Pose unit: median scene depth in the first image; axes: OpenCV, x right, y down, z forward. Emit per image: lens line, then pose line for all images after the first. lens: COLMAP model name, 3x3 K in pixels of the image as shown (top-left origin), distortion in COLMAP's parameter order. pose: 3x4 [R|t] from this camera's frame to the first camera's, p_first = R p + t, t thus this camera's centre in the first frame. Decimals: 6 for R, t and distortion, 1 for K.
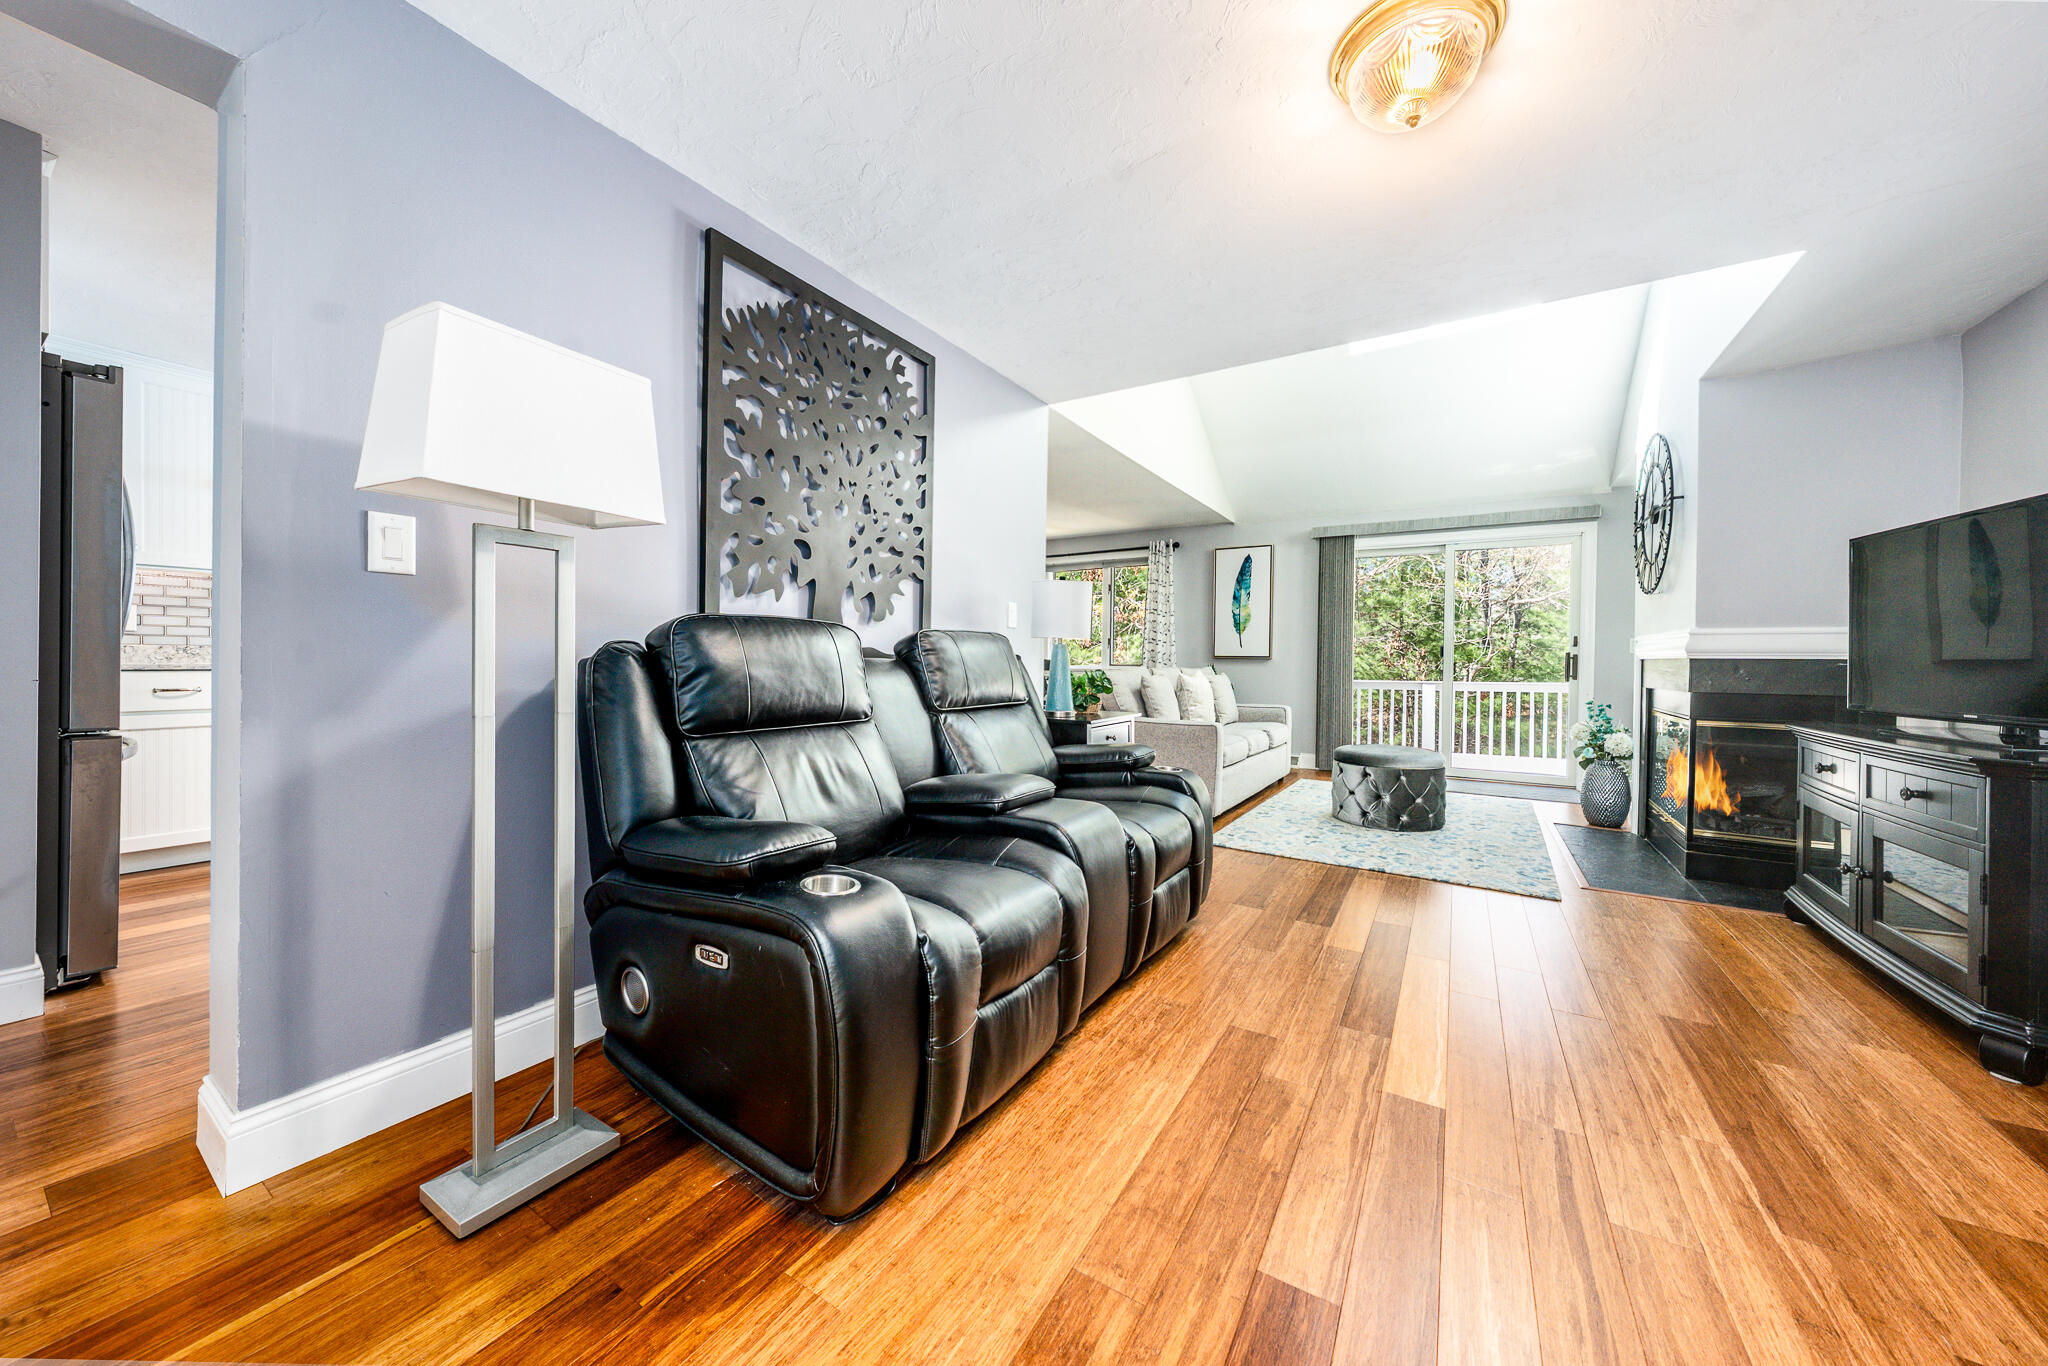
lens RADIAL K [[713.7, 0, 1016.2], [0, 713.7, 667.7], [0, 0, 1]] dist [-0.008159, 0.000002]
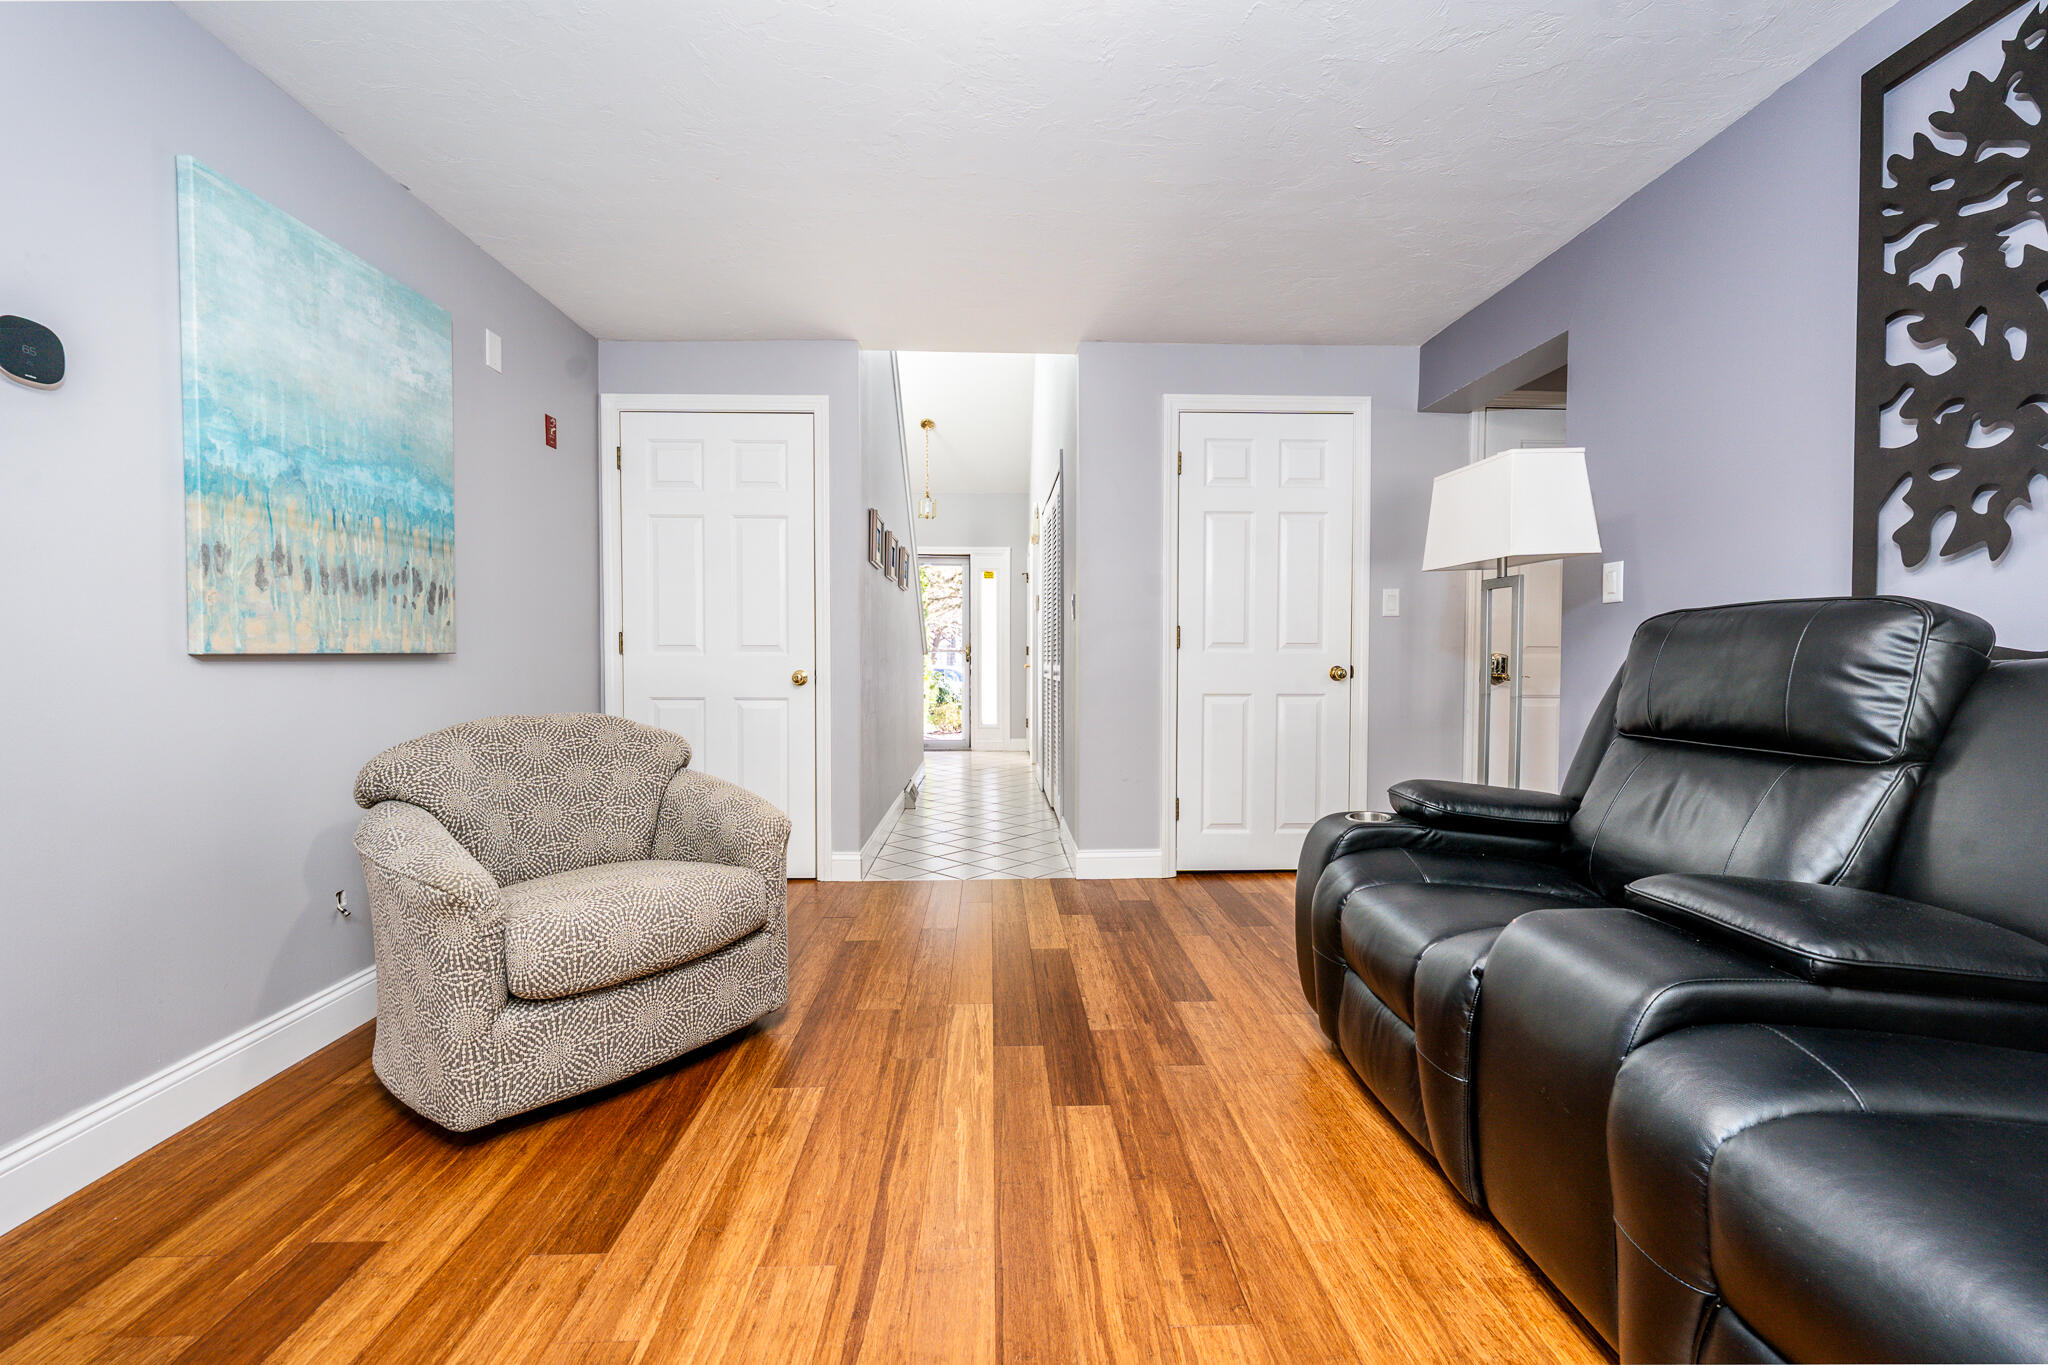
lens RADIAL K [[796.9, 0, 1032.8], [0, 796.9, 656.8], [0, 0, 1]] dist [-0.000456, 0.000226]
pose [[-0.820544, -0.014050, -0.571411, 0.314023], [-0.017346, 0.999849, 0.000323, -0.000333], [0.571321, 0.010177, -0.820664, 0.504654]]
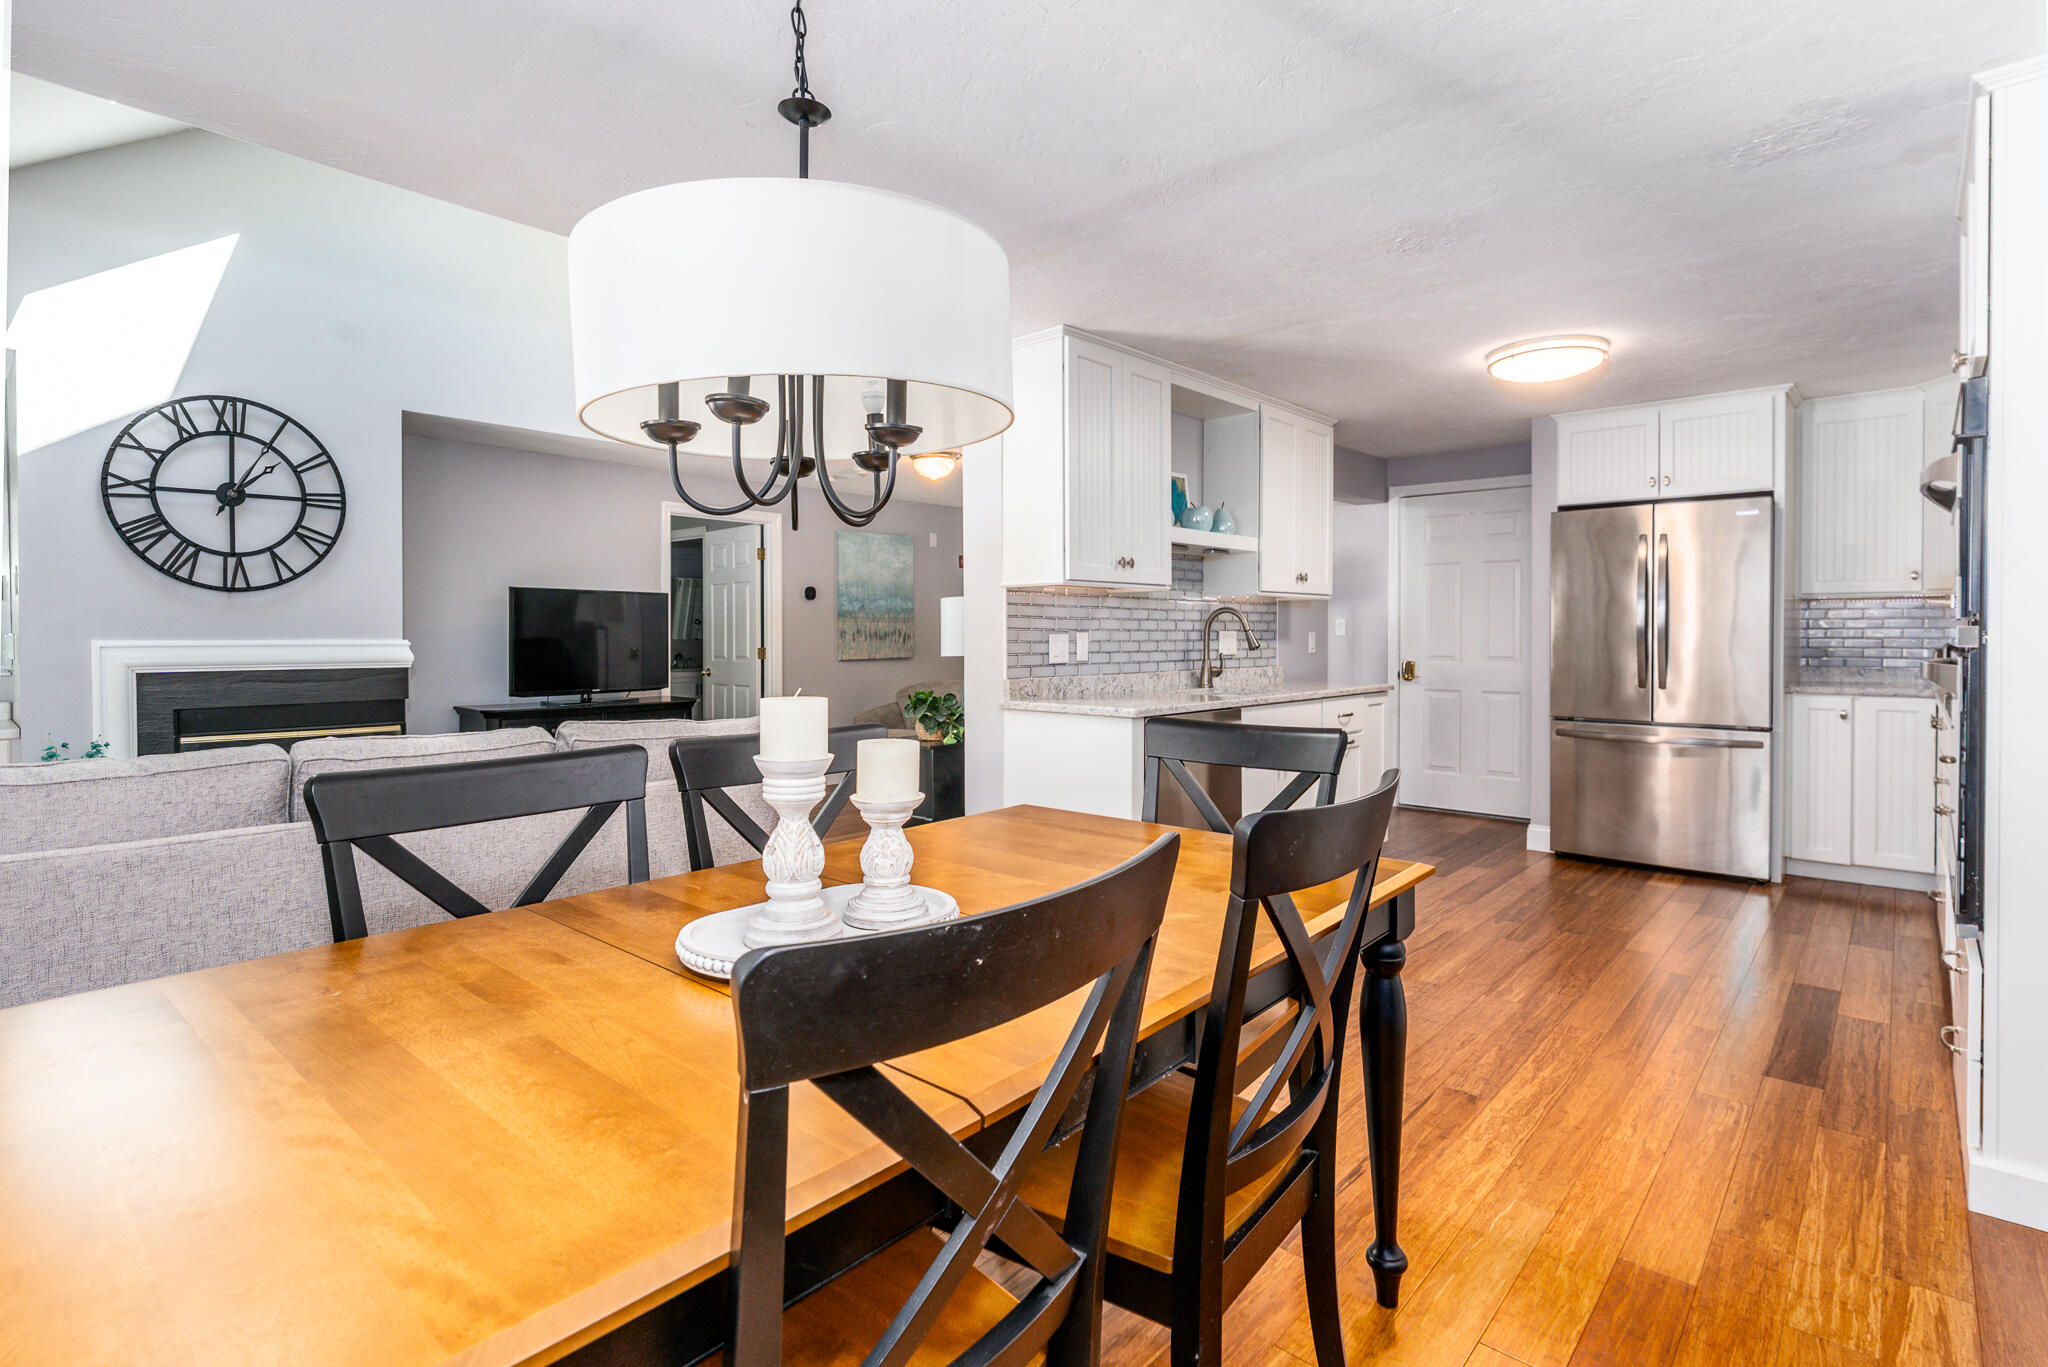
lens RADIAL K [[1019.5, 0, 1045.7], [0, 1019.5, 650.1], [0, 0, 1]] dist [0.001355, -0.000307]
pose [[-0.990836, -0.012664, 0.134473, -0.151705], [-0.008729, 0.999518, 0.029807, -0.064418], [-0.134786, 0.028360, -0.990469, 1.652854]]
